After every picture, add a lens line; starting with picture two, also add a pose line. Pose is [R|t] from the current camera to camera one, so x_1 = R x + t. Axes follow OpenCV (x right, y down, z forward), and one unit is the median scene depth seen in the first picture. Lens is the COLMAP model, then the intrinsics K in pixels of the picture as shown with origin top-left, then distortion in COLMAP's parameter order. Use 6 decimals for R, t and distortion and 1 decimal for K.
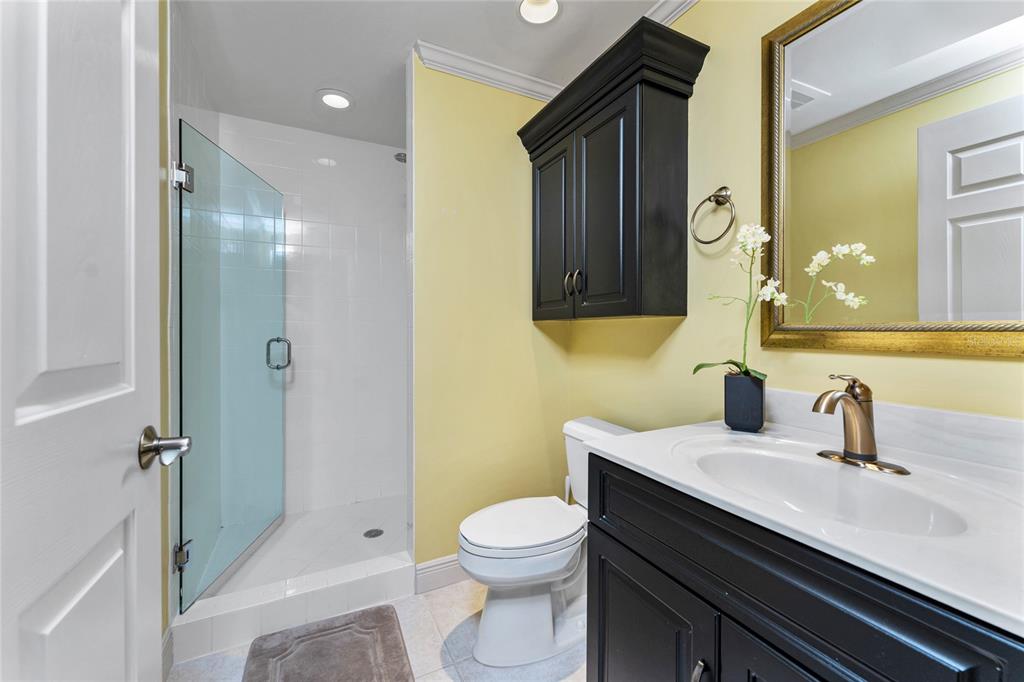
lens RADIAL K [[411.6, 0, 510.7], [0, 411.6, 342.6], [0, 0, 1]] dist [0.001097, -0.000019]
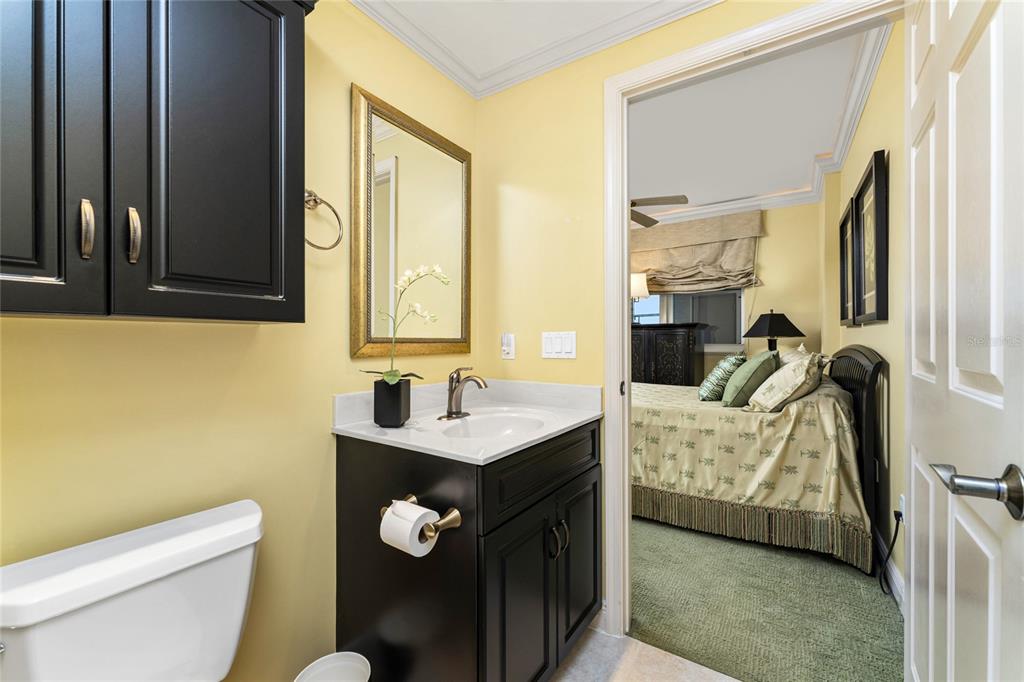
lens RADIAL K [[408.6, 0, 512.0], [0, 408.6, 341.0], [0, 0, 1]] dist [0.000634, -0.000020]
pose [[-0.497387, -0.006480, 0.867505, -0.748320], [0.025075, 0.999447, 0.021842, -0.057681], [-0.867166, 0.032616, -0.496950, 1.542543]]
